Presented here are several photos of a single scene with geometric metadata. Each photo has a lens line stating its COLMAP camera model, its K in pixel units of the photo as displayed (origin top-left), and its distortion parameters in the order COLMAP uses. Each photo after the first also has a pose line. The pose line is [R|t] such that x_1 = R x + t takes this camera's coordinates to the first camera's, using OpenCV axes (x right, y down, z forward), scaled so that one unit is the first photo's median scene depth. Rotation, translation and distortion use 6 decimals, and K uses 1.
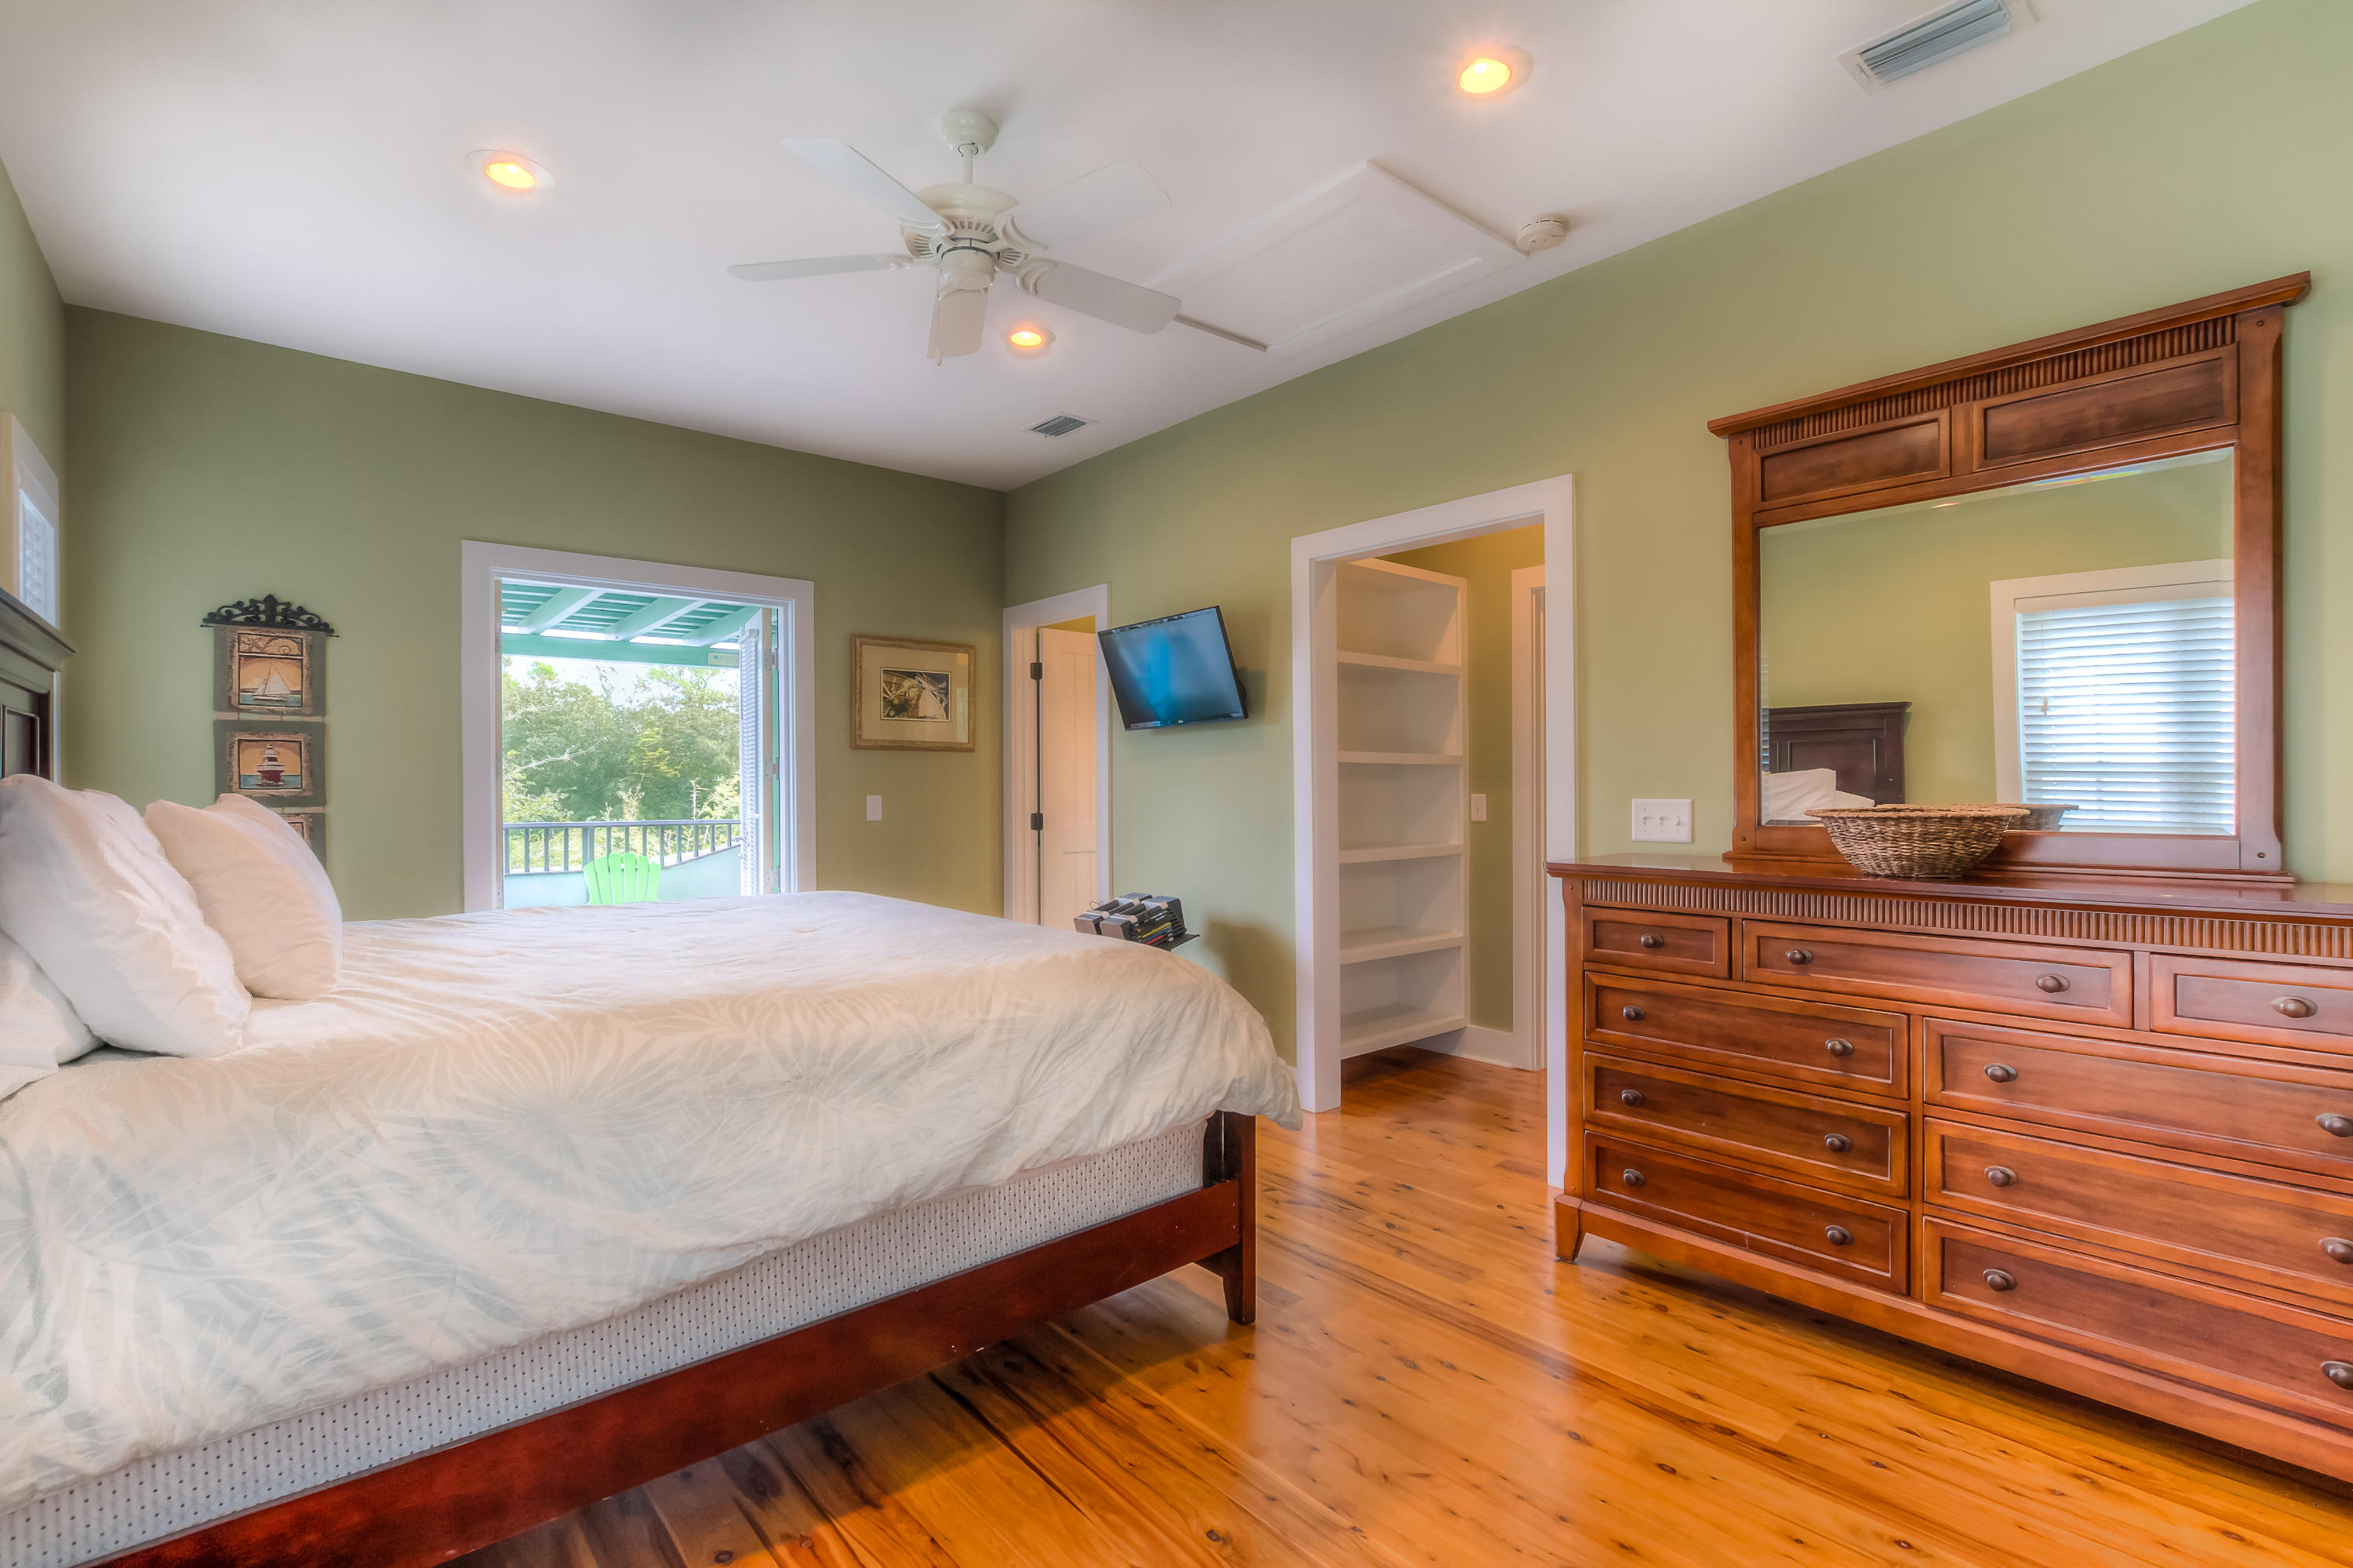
lens RADIAL K [[1074.1, 0, 1178.7], [0, 1074.1, 783.7], [0, 0, 1]] dist [0.000735, 0.000032]
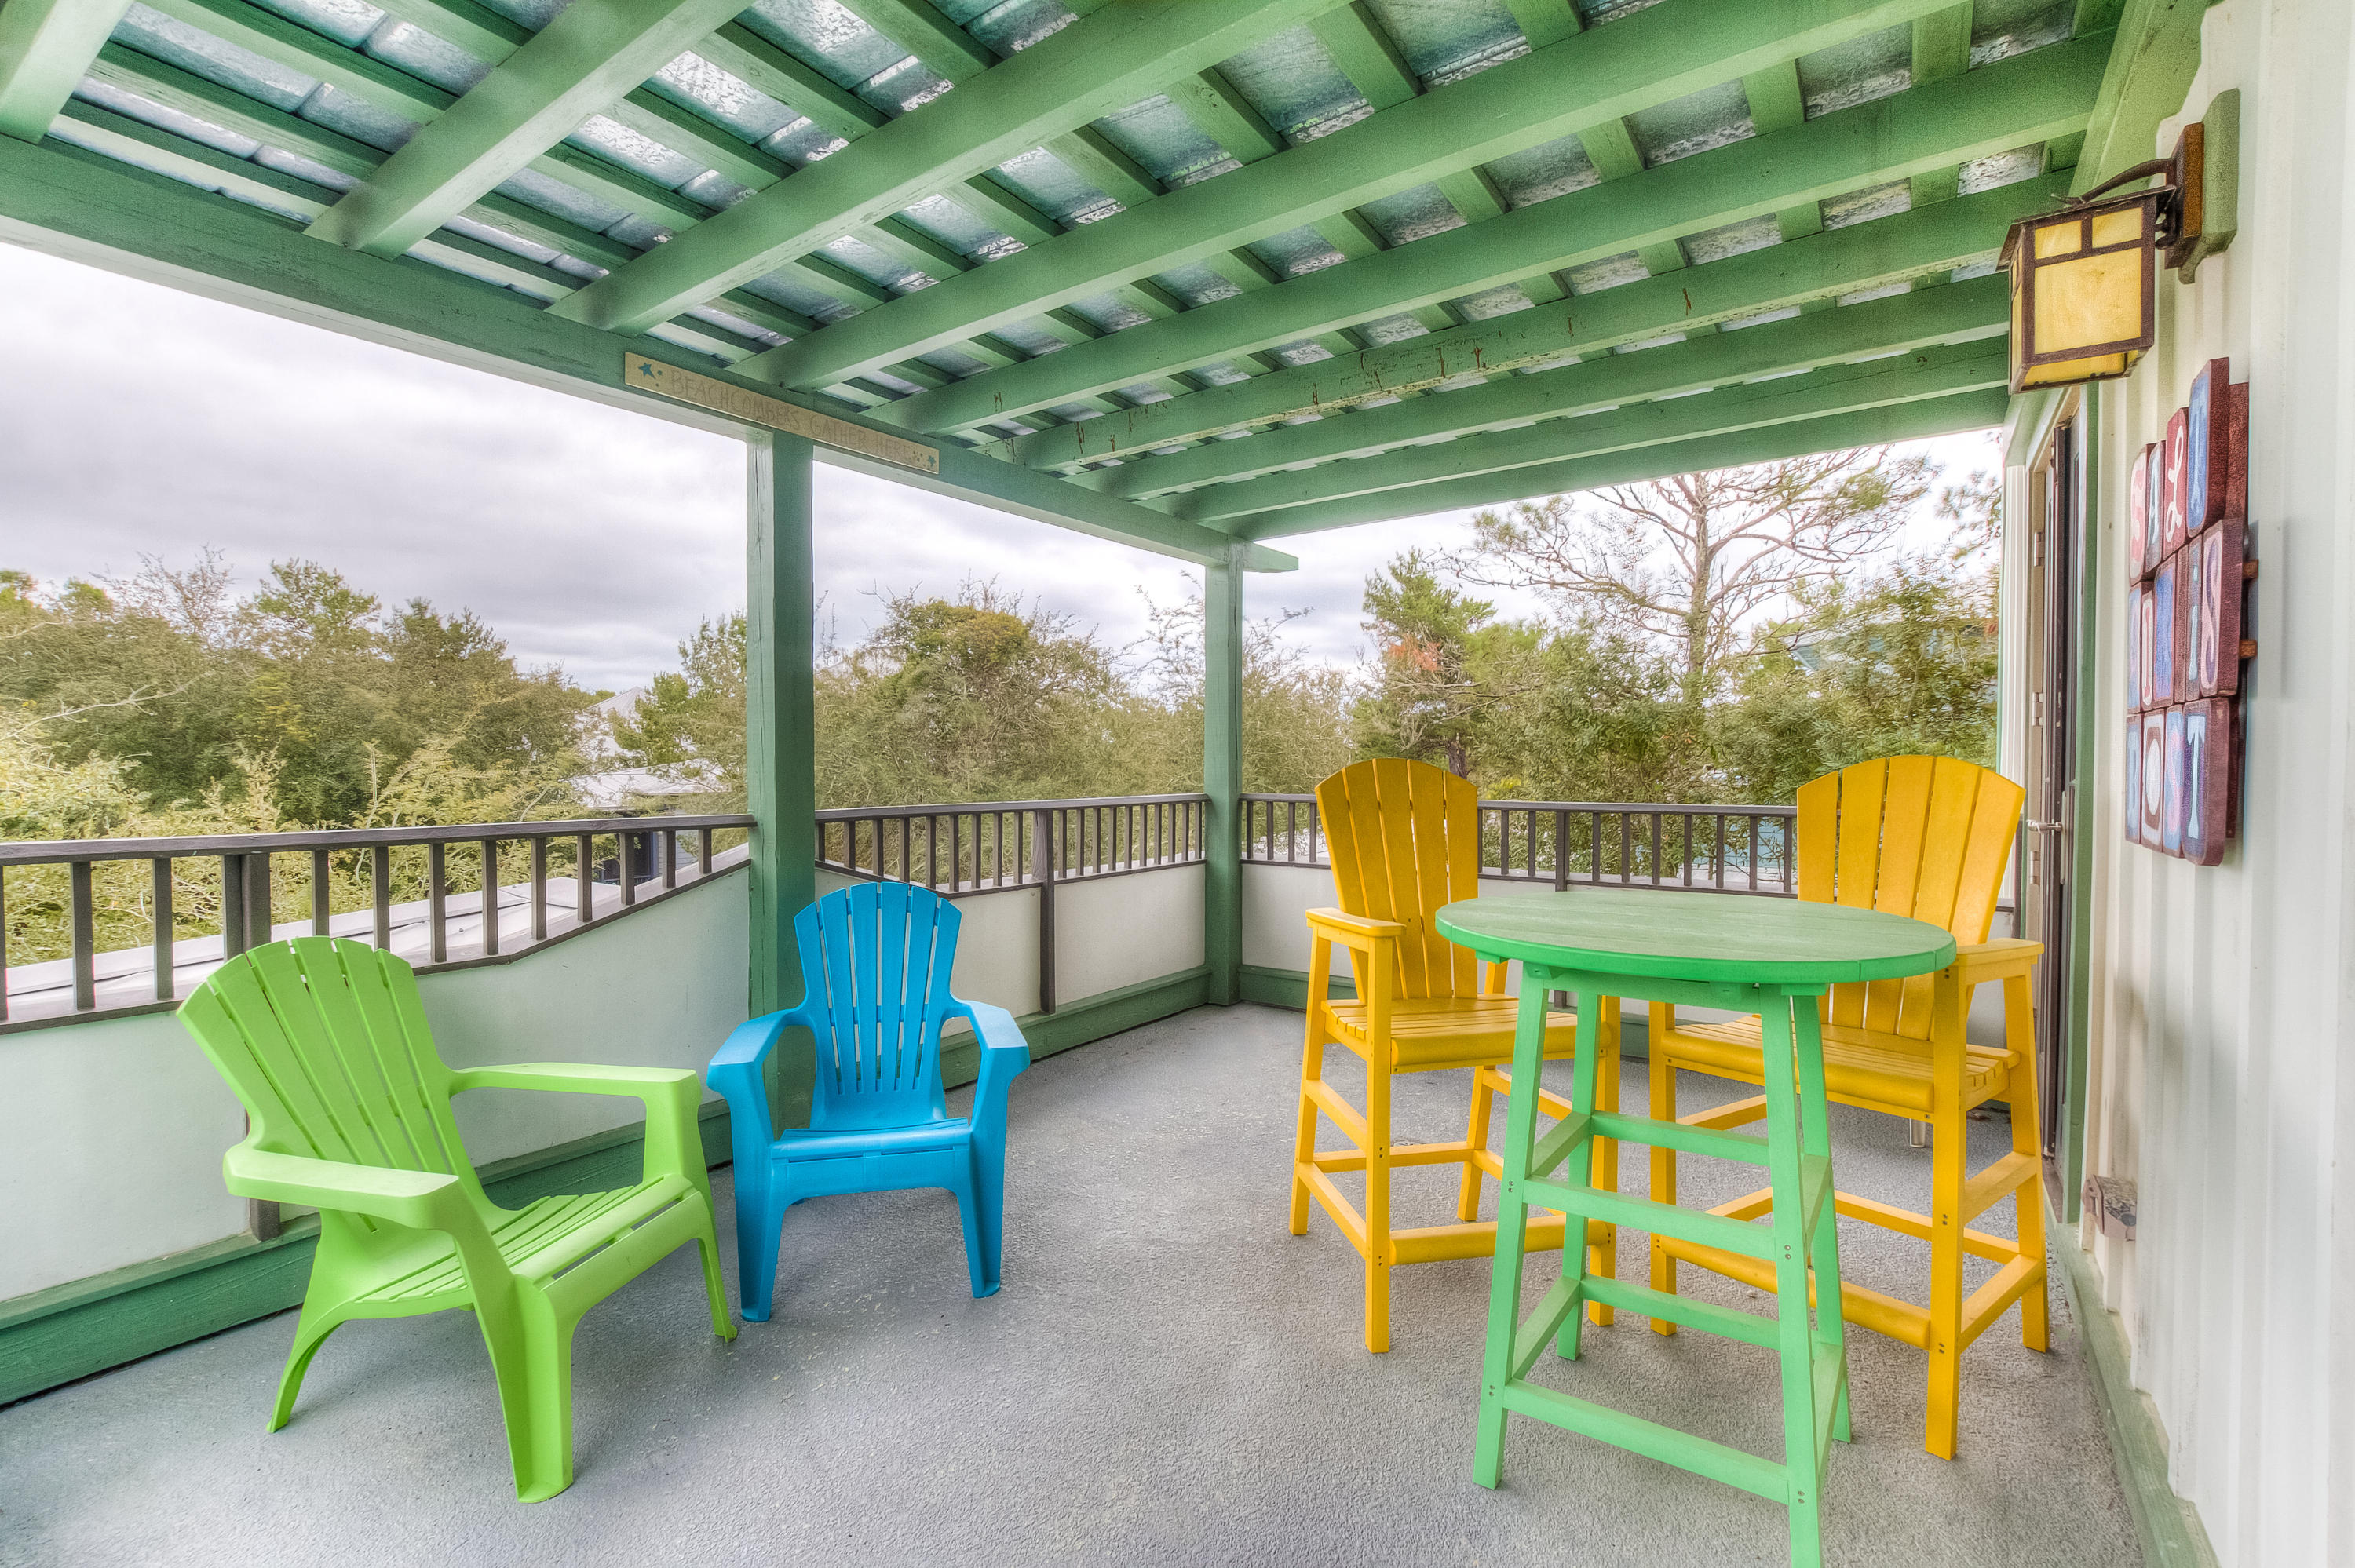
lens RADIAL K [[1074.8, 0, 1176.1], [0, 1074.8, 786.2], [0, 0, 1]] dist [0.000735, 0.000032]
pose [[0.967633, -0.005804, 0.252295, -0.090052], [-0.001449, 0.999591, 0.028555, 0.002581], [-0.252358, -0.027997, 0.967229, 0.154238]]
